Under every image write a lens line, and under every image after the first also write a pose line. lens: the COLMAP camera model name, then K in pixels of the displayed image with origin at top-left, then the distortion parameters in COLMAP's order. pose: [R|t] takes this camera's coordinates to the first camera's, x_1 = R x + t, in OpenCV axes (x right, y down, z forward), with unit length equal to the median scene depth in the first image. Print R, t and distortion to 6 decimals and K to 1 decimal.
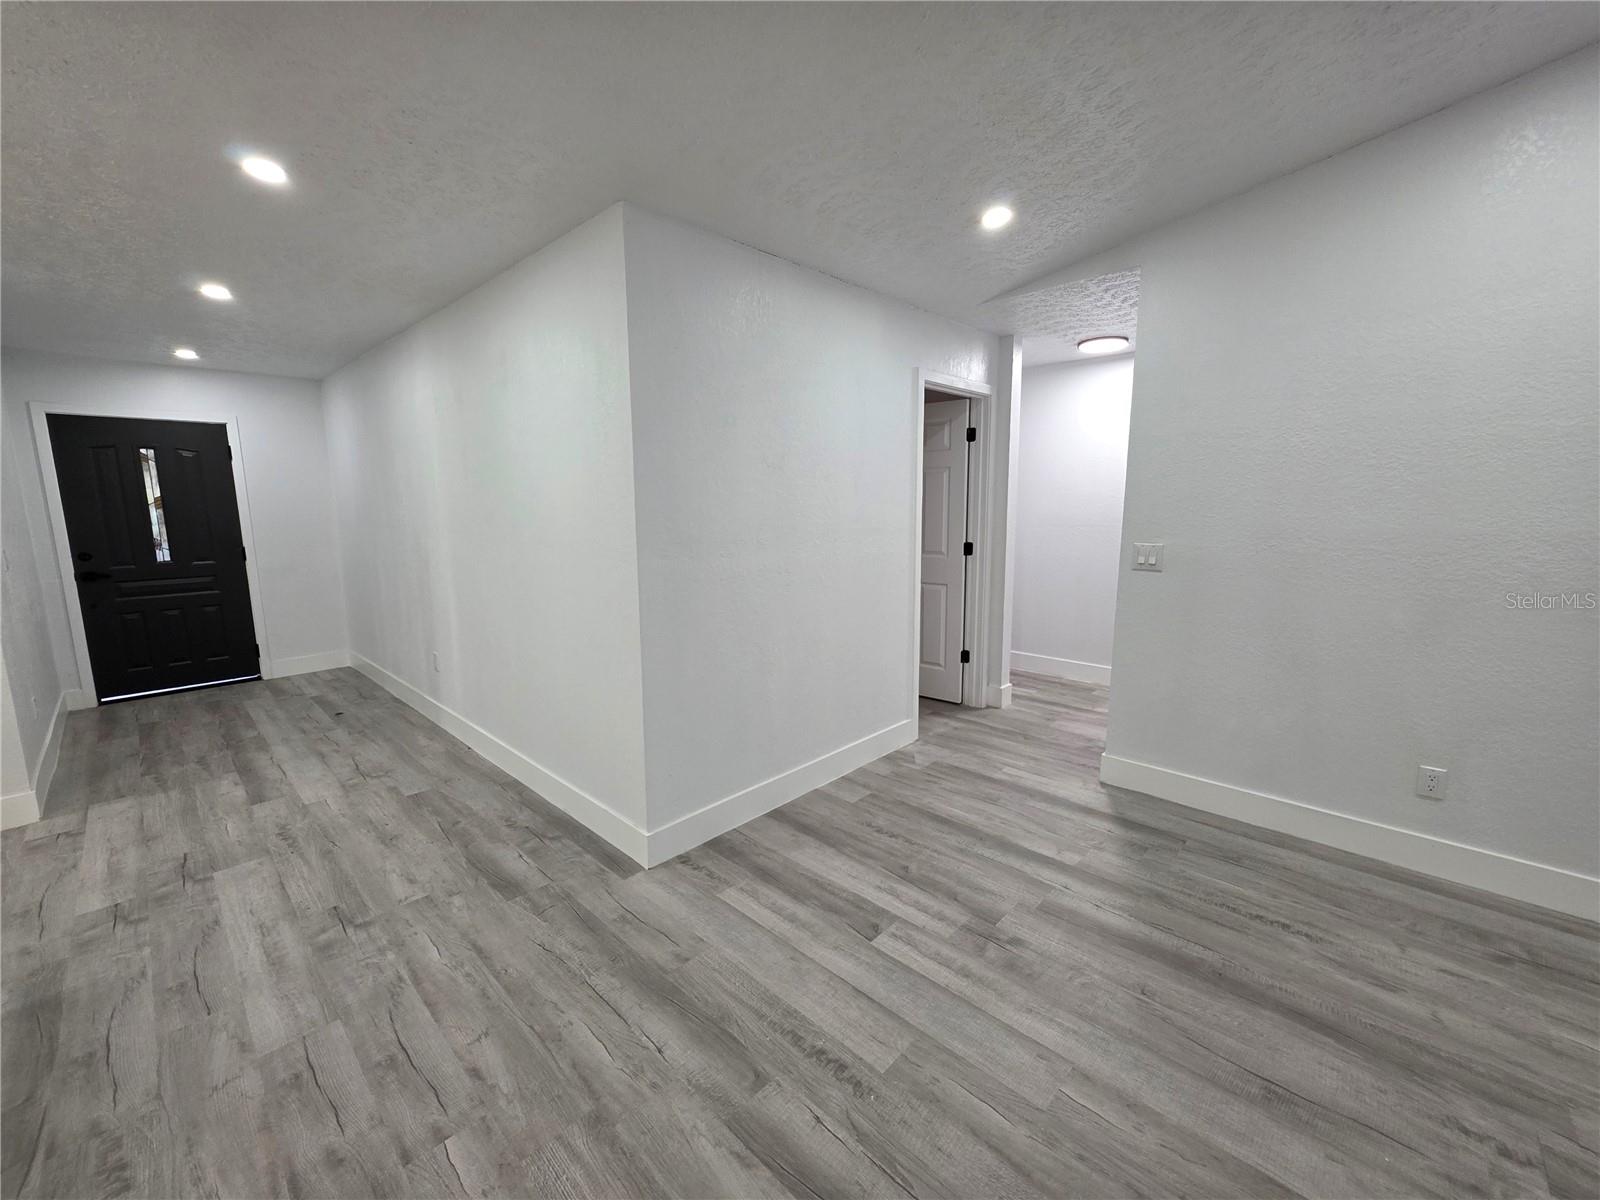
lens RADIAL K [[641.7, 0, 802.7], [0, 641.7, 601.6], [0, 0, 1]] dist [0.001558, -0.000023]
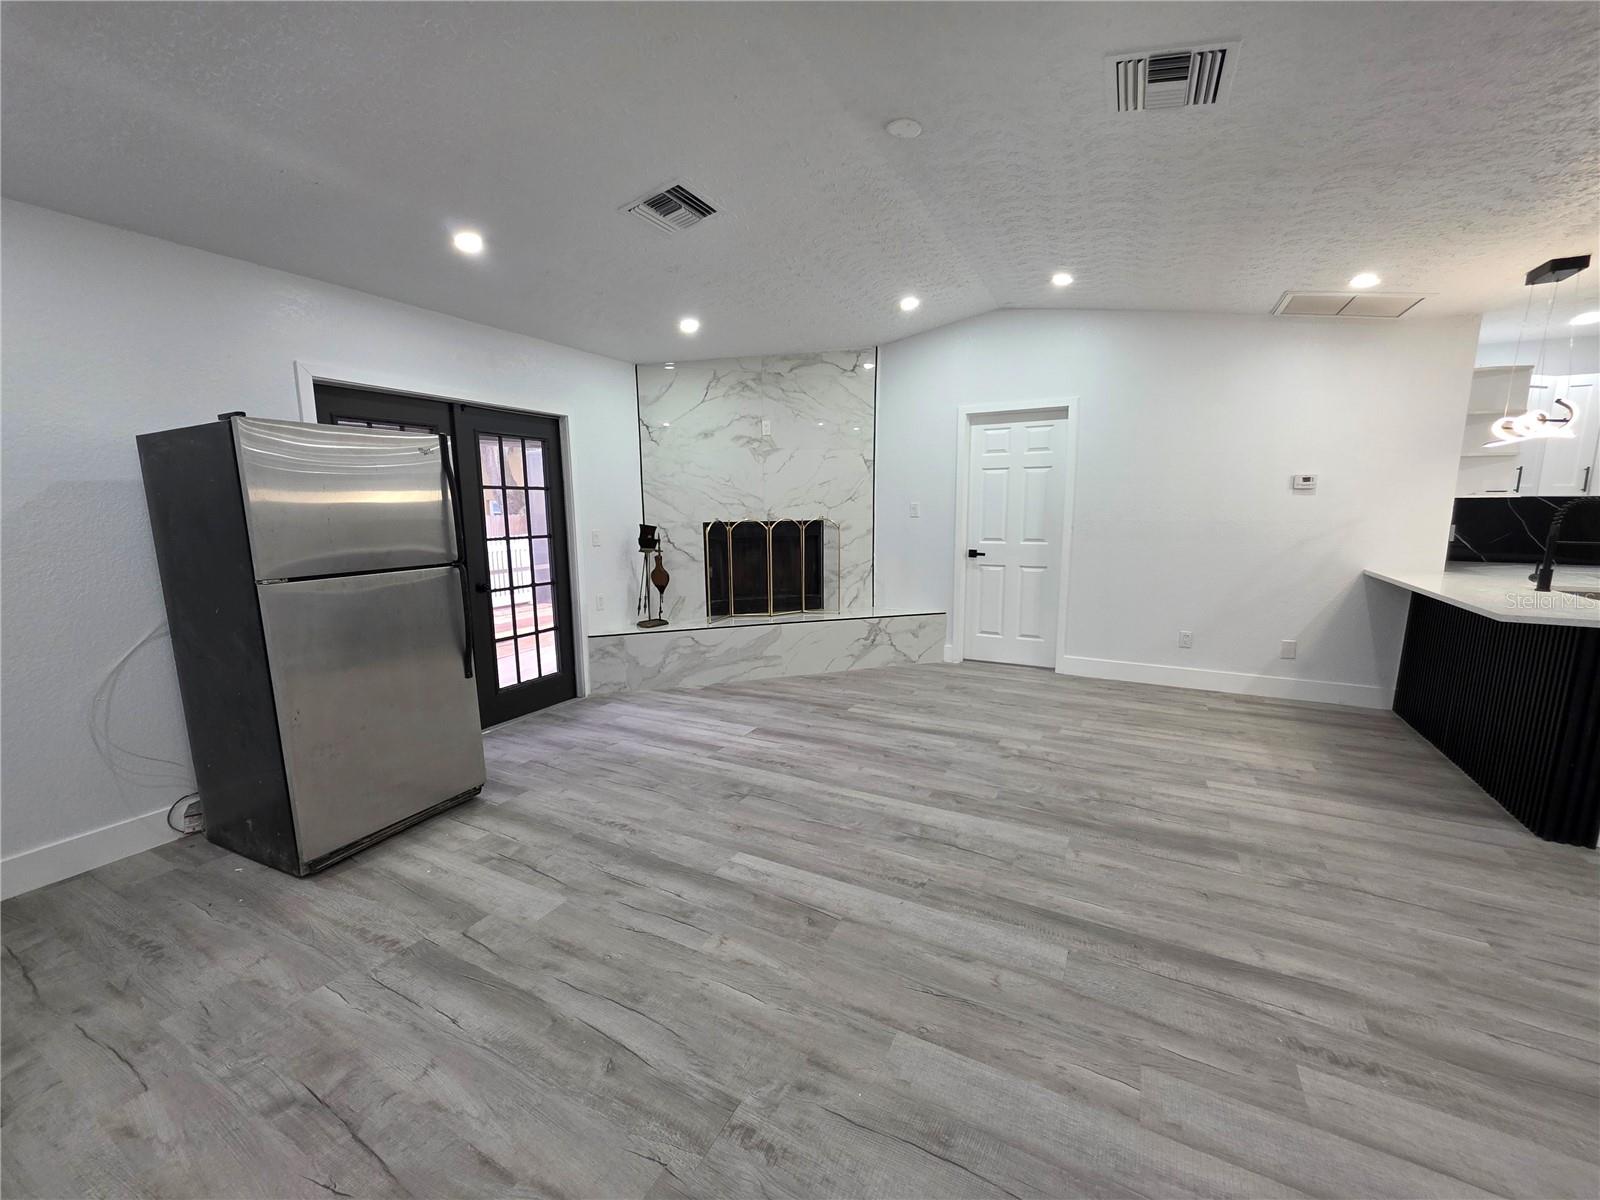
lens RADIAL K [[638.6, 0, 803.4], [0, 638.6, 601.8], [0, 0, 1]] dist [0.001847, 0.000008]
pose [[-0.962878, 0.054954, -0.264284, 0.674058], [-0.028401, 0.953000, 0.301636, -0.135548], [0.268439, 0.297944, -0.916062, 0.933287]]
